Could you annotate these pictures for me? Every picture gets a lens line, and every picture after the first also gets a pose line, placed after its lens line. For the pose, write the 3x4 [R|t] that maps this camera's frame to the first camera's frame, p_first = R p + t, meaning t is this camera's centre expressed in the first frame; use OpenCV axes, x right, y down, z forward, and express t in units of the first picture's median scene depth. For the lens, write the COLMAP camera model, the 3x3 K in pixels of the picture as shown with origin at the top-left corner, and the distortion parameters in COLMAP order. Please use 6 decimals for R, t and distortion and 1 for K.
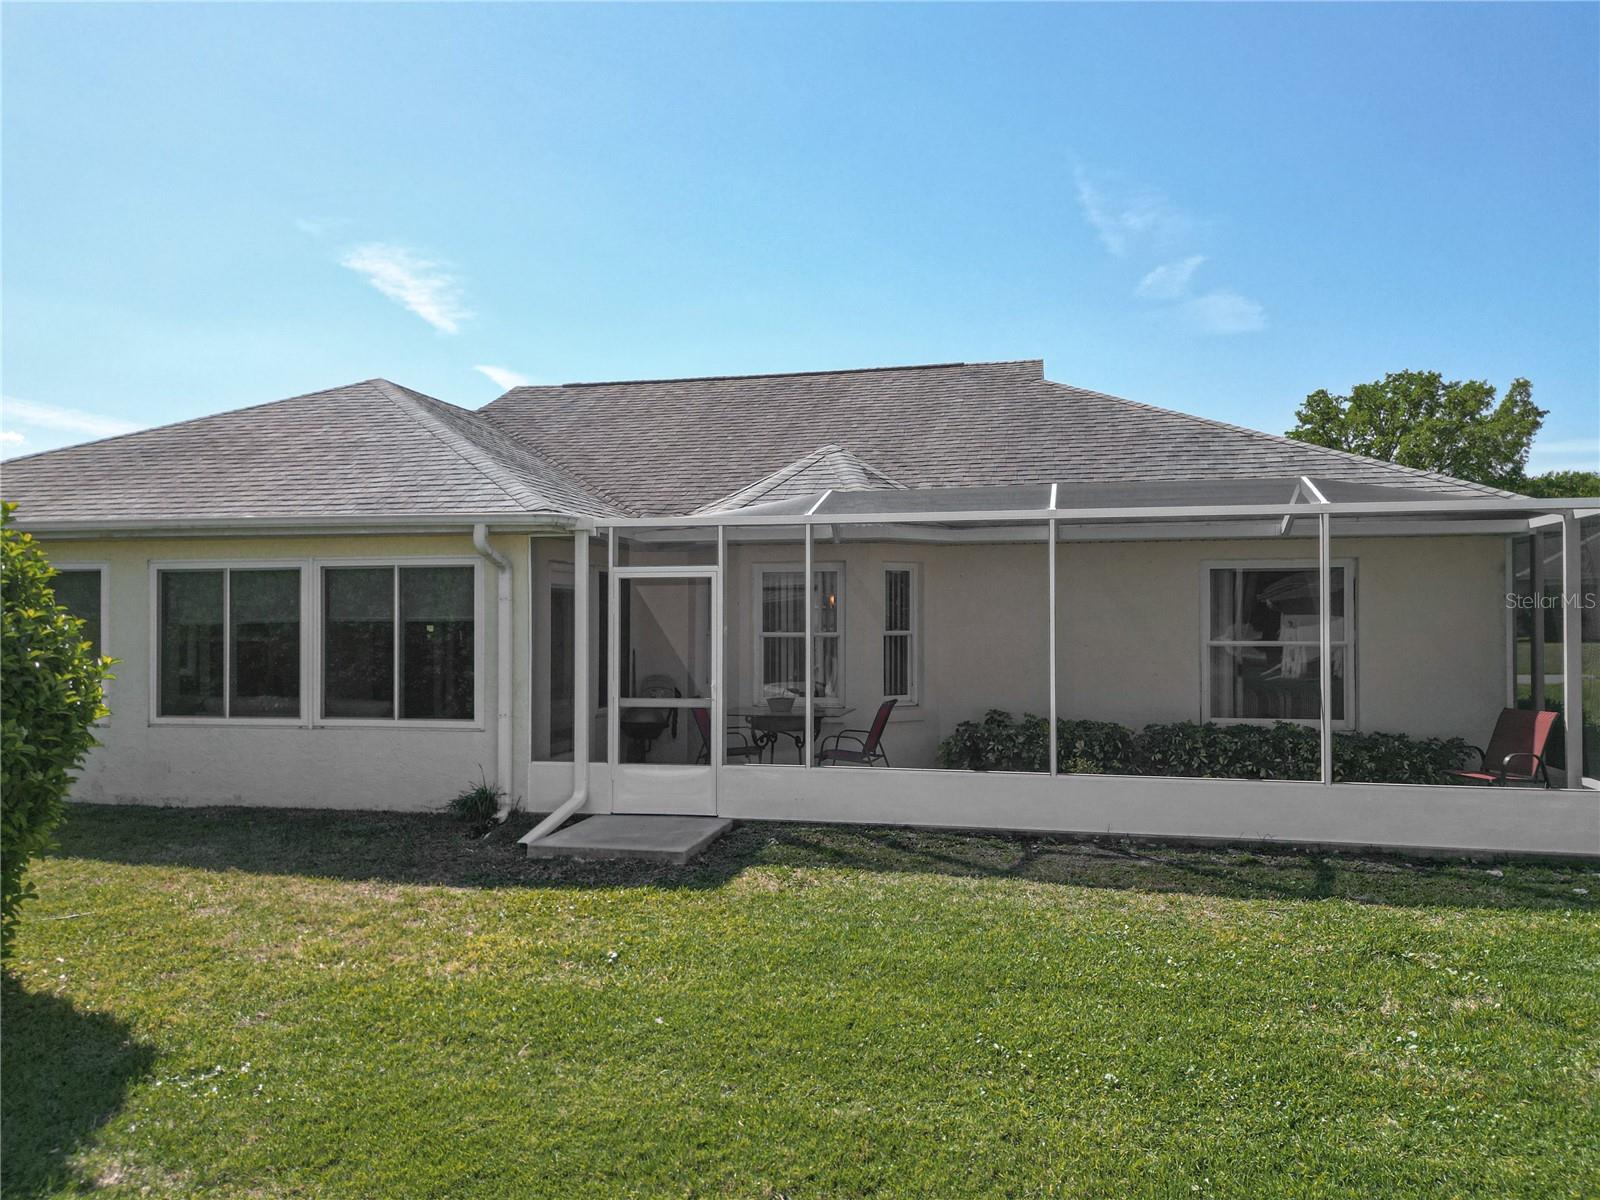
lens RADIAL K [[1187.2, 0, 836.3], [0, 1187.2, 609.2], [0, 0, 1]] dist [0.094064, -0.059587]
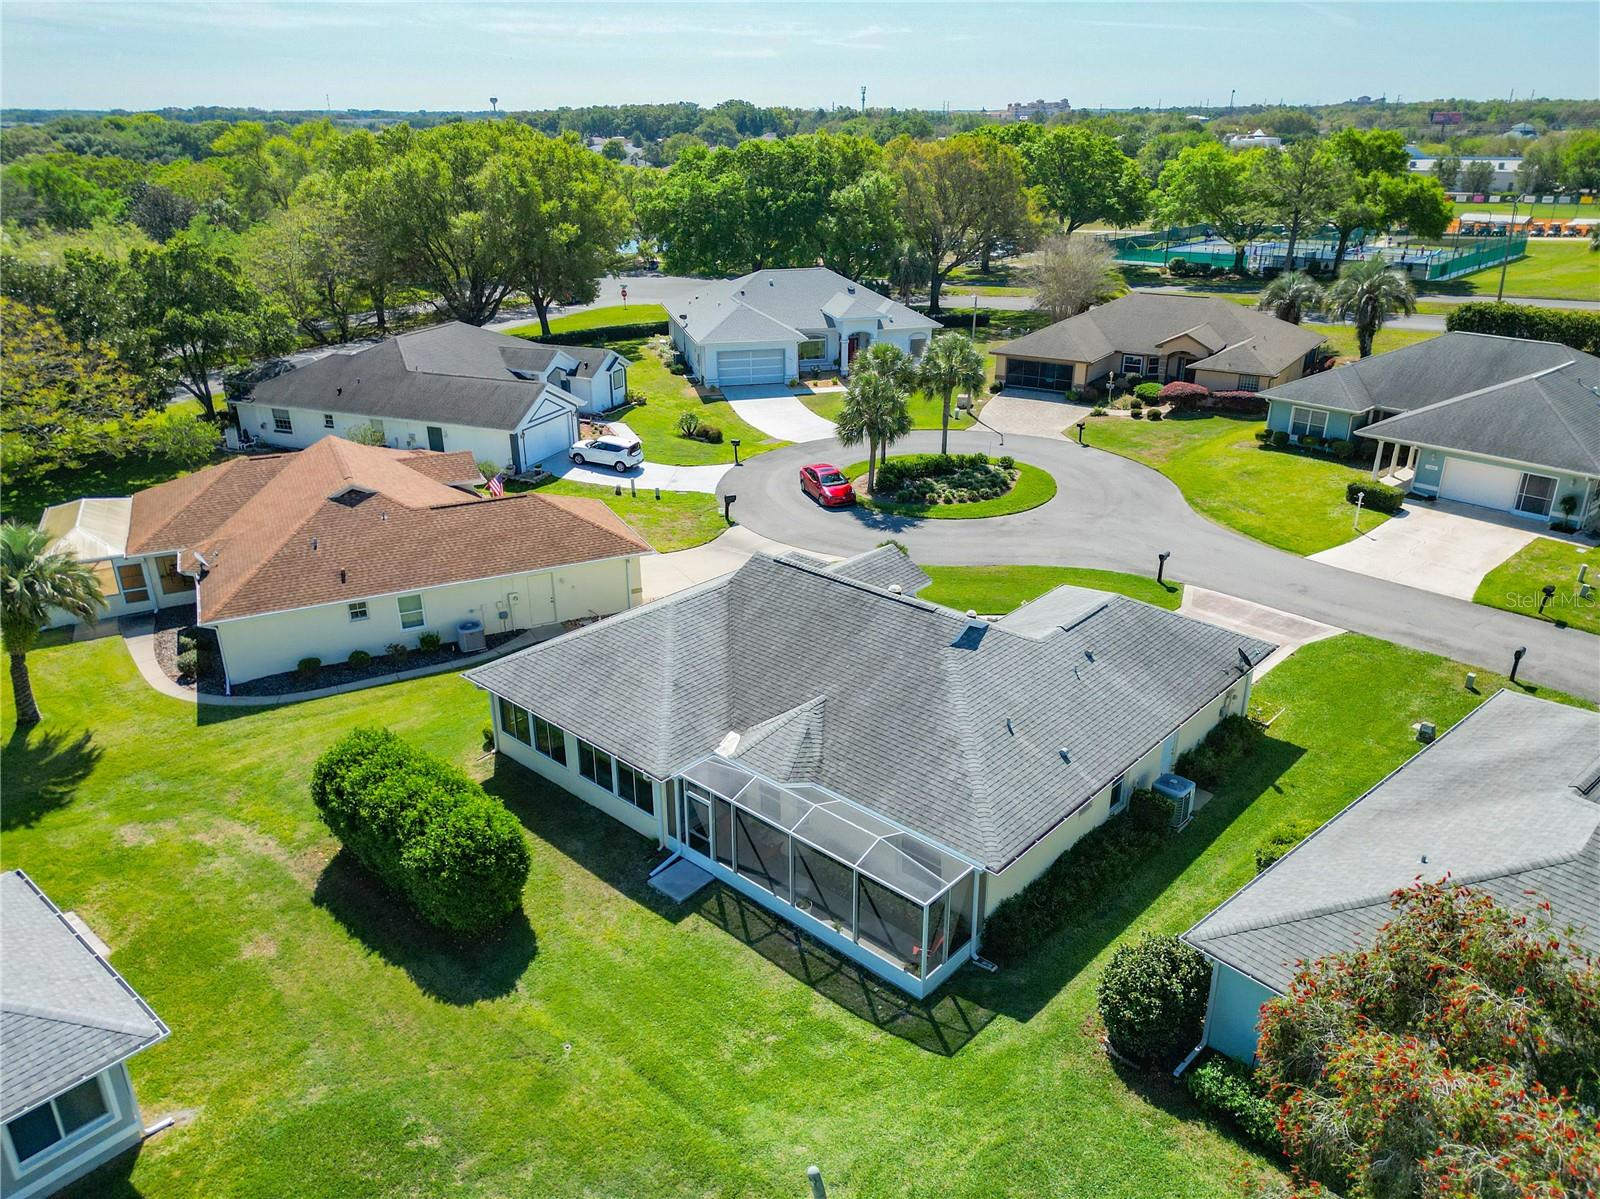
lens RADIAL K [[1131.3, 0, 789.7], [0, 1131.3, 598.6], [0, 0, 1]] dist [0.088288, -0.126199]
pose [[0.867637, 0.187571, -0.460460, 1.123135], [0.015796, 0.915243, 0.402593, -1.433817], [0.496947, -0.356578, 0.791135, -0.845171]]
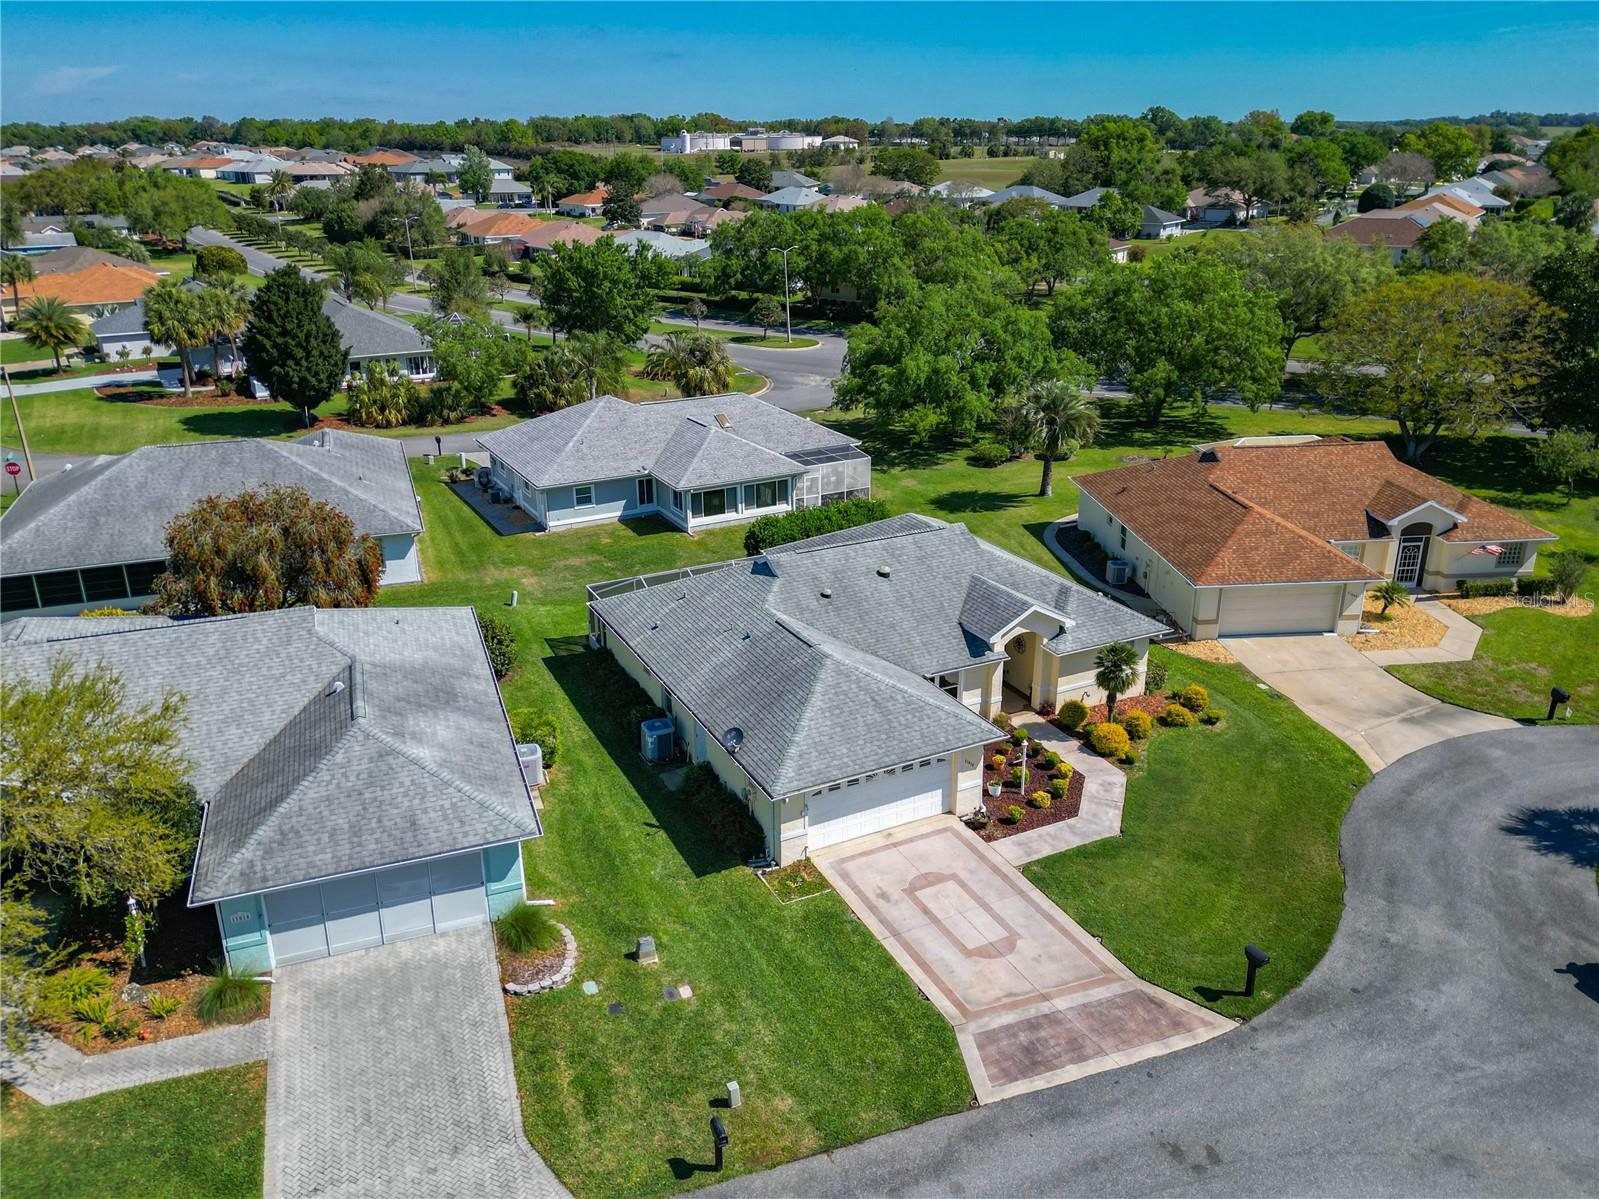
lens RADIAL K [[1202.5, 0, 796.8], [0, 1202.5, 573.7], [0, 0, 1]] dist [0.073557, -0.090160]
pose [[-0.770803, 0.224318, -0.596276, 2.356671], [0.021920, 0.944744, 0.327076, -1.428907], [0.636697, 0.239041, -0.733128, 4.178622]]
